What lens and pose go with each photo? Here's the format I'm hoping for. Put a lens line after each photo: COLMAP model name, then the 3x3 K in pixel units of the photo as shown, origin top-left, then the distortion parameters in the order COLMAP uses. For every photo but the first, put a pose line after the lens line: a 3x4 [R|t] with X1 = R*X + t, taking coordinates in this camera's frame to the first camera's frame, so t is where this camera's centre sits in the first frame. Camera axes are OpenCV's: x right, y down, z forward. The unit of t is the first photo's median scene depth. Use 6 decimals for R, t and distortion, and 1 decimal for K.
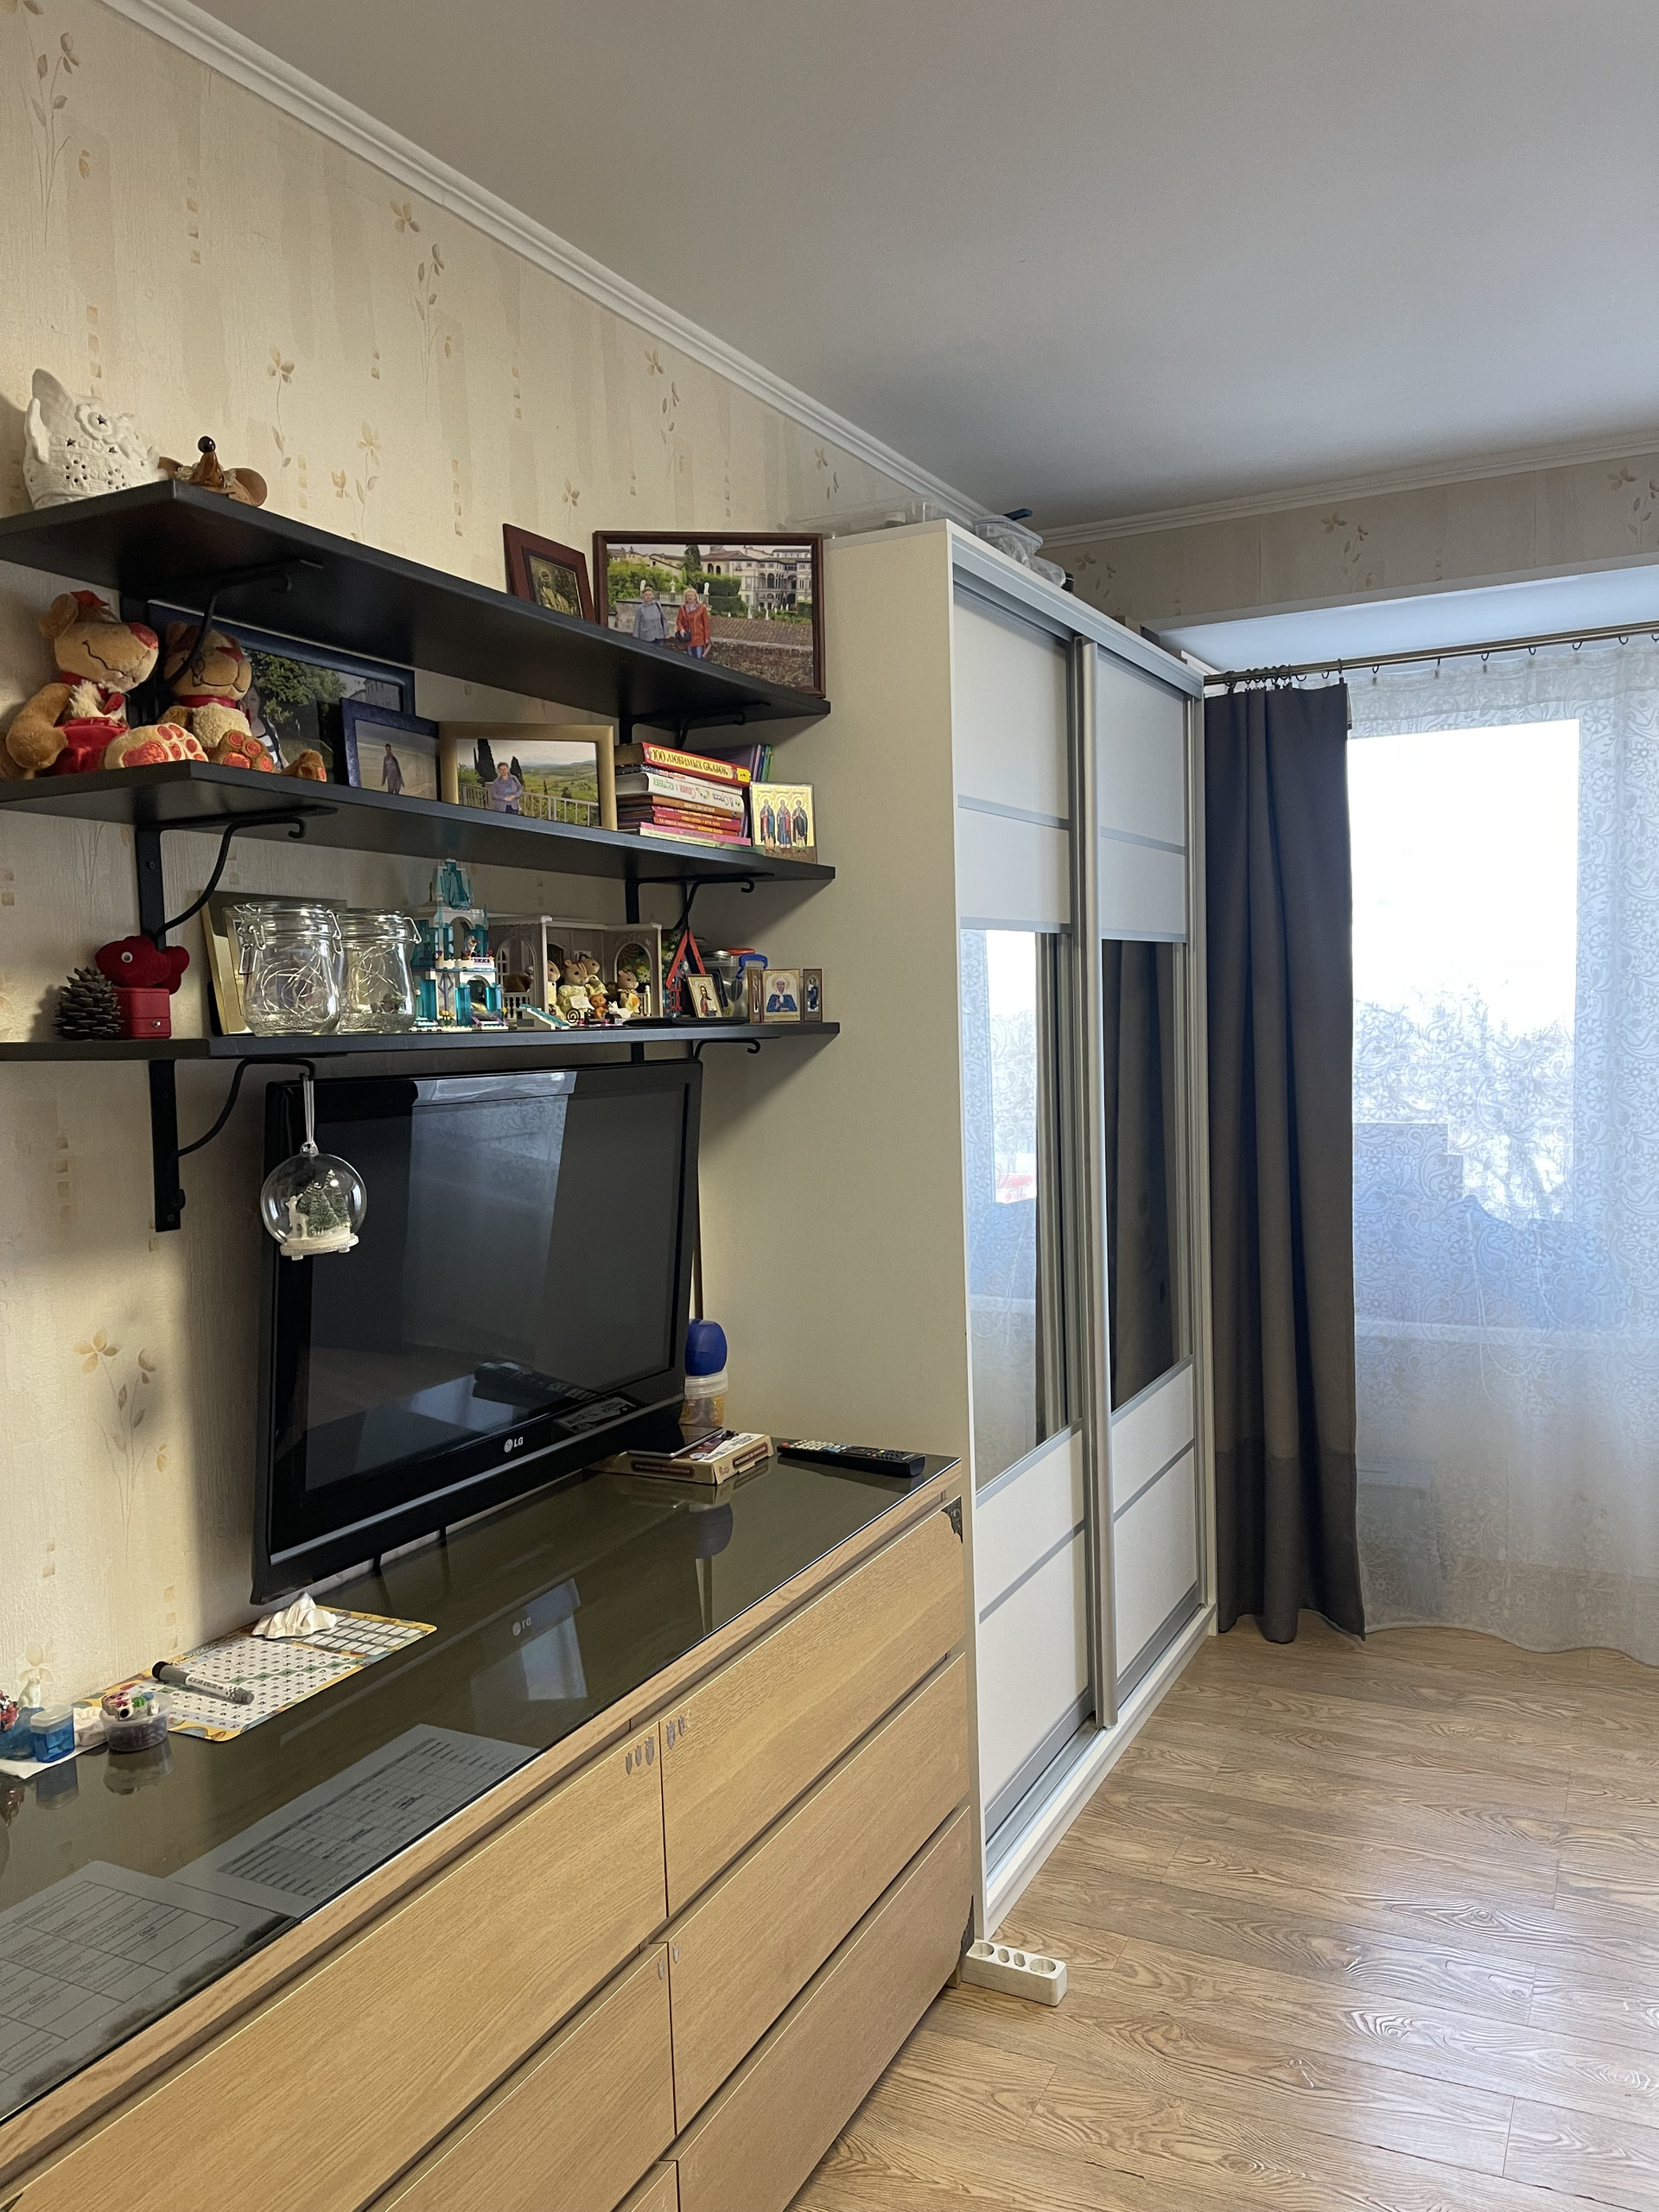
lens RADIAL K [[1676.8, 0, 829.9], [0, 1676.8, 1103.0], [0, 0, 1]] dist [0.048509, -0.052753]
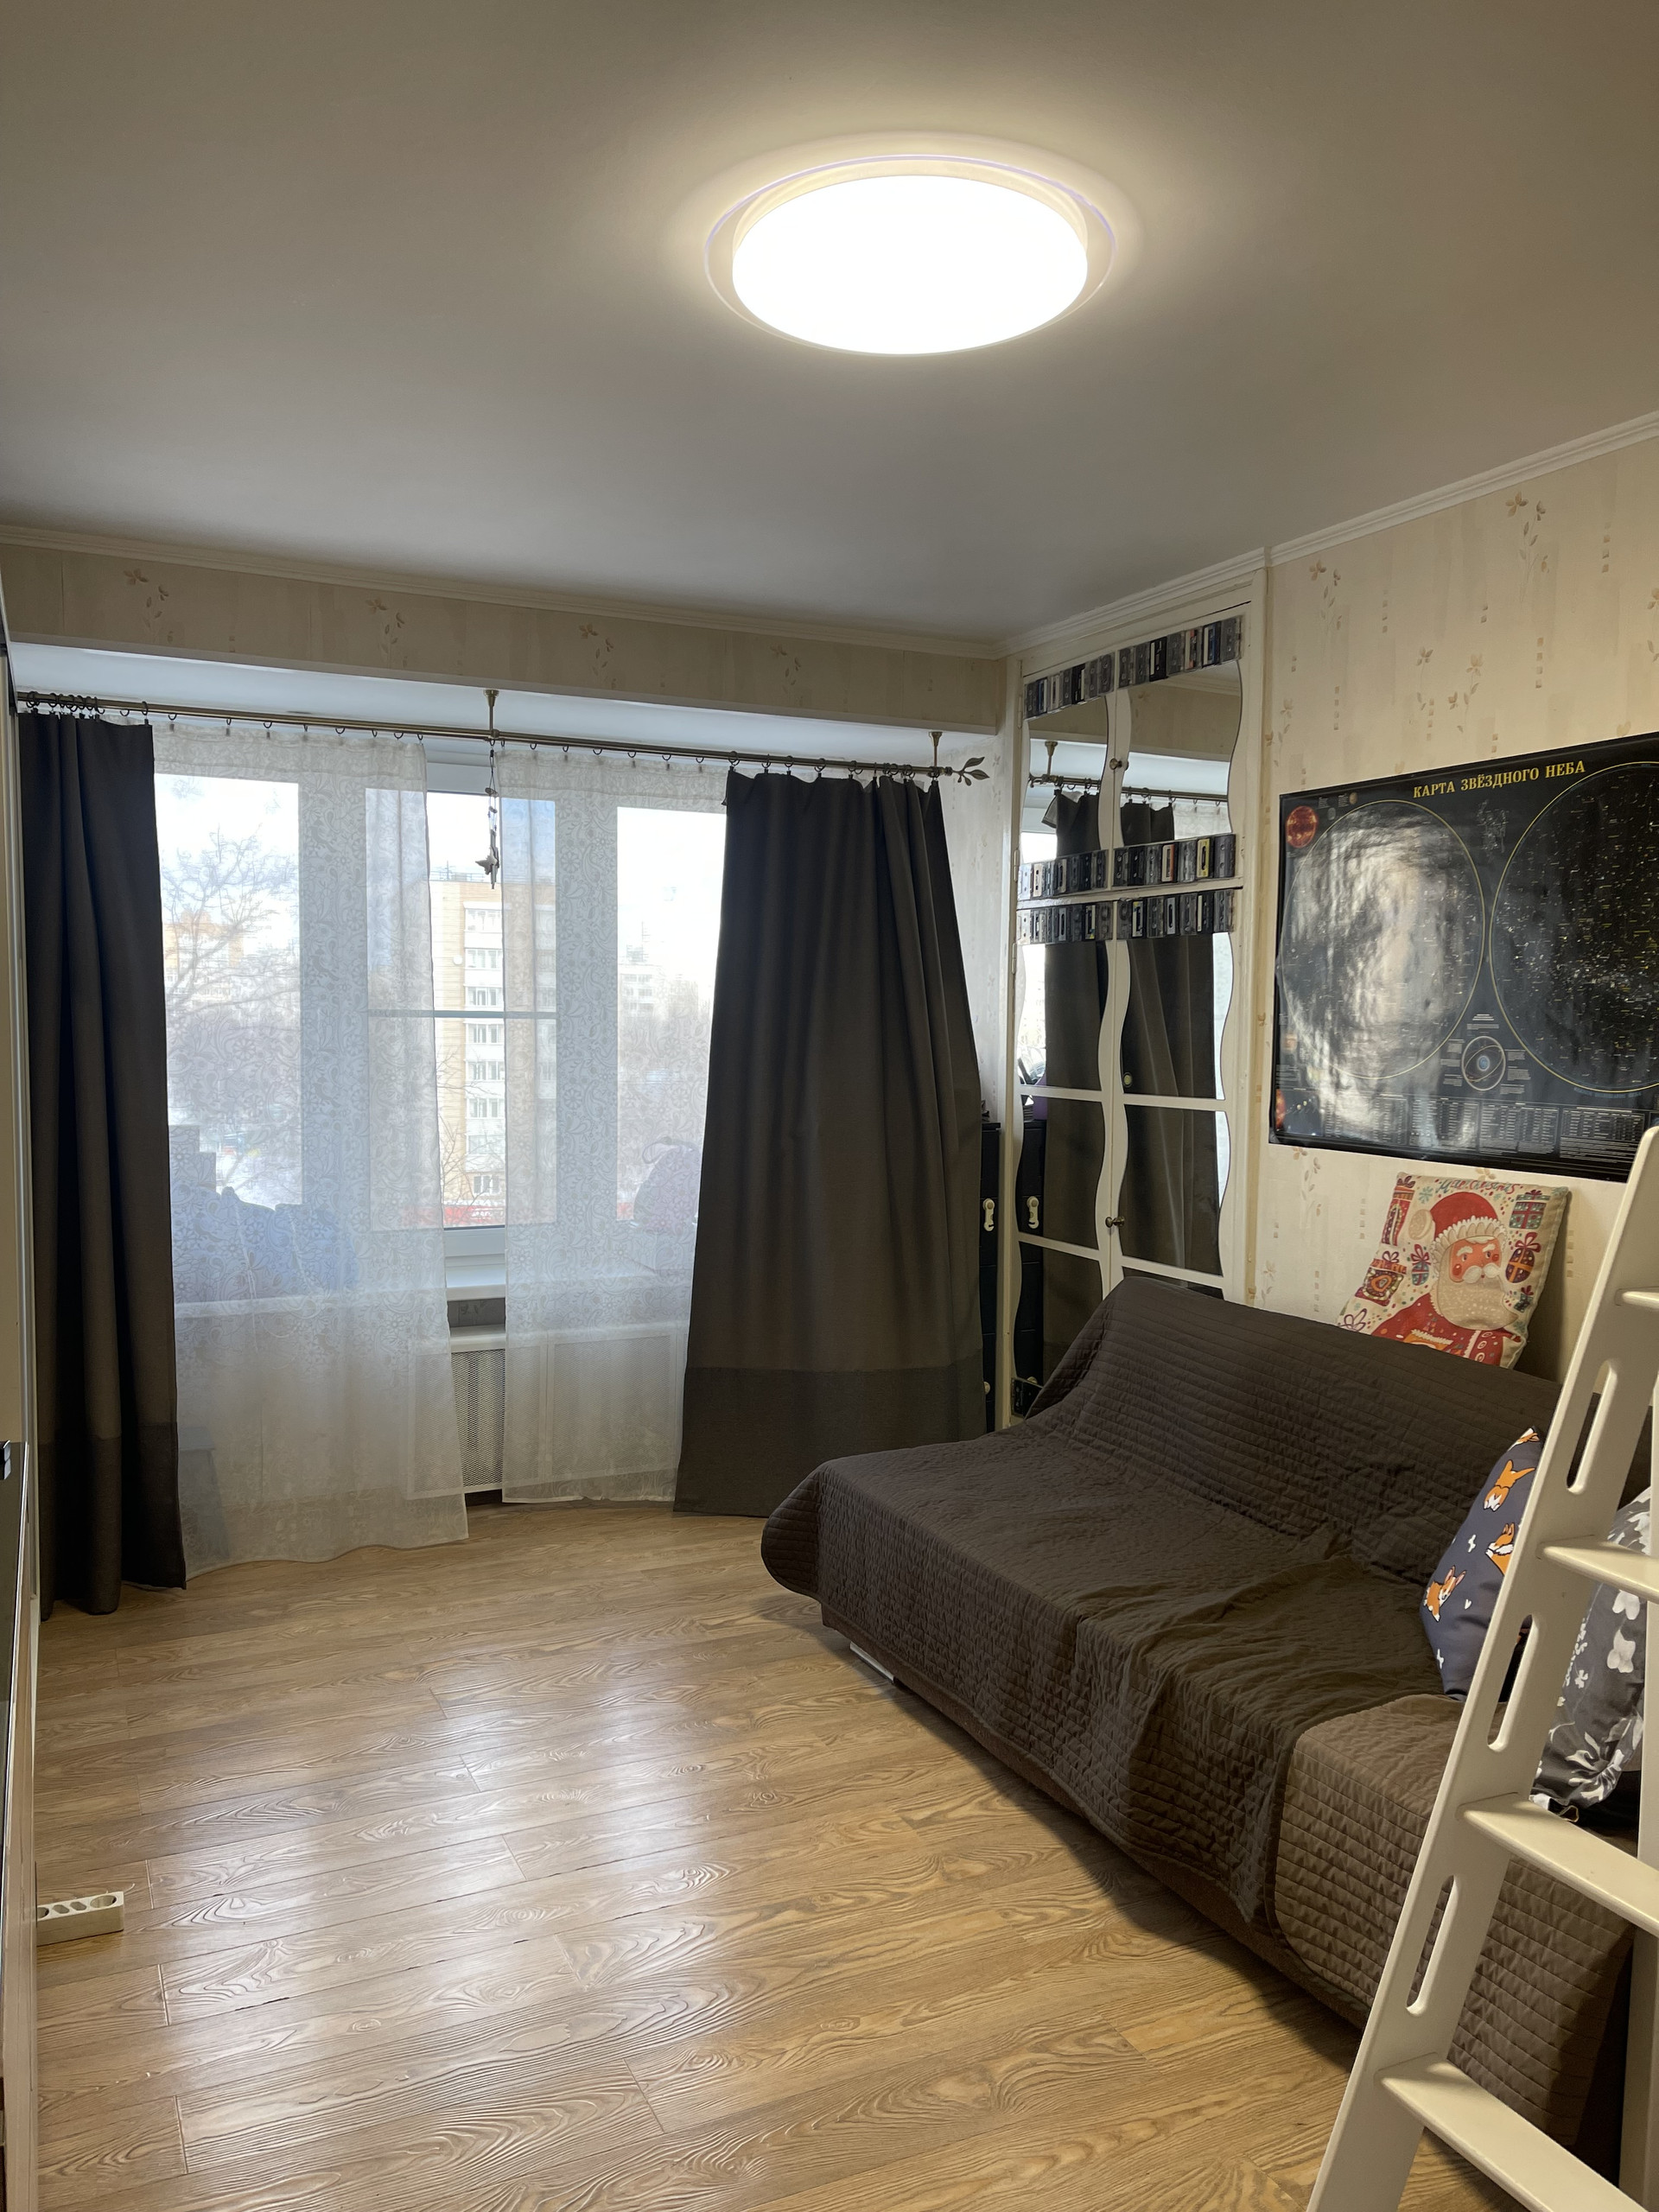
lens RADIAL K [[1676.8, 0, 821.3], [0, 1676.8, 1113.0], [0, 0, 1]] dist [0.048509, -0.052753]
pose [[0.604094, -0.010561, 0.796843, -0.315033], [0.022637, 0.999736, -0.003911, 0.019186], [-0.796591, 0.020401, 0.604174, -0.010330]]
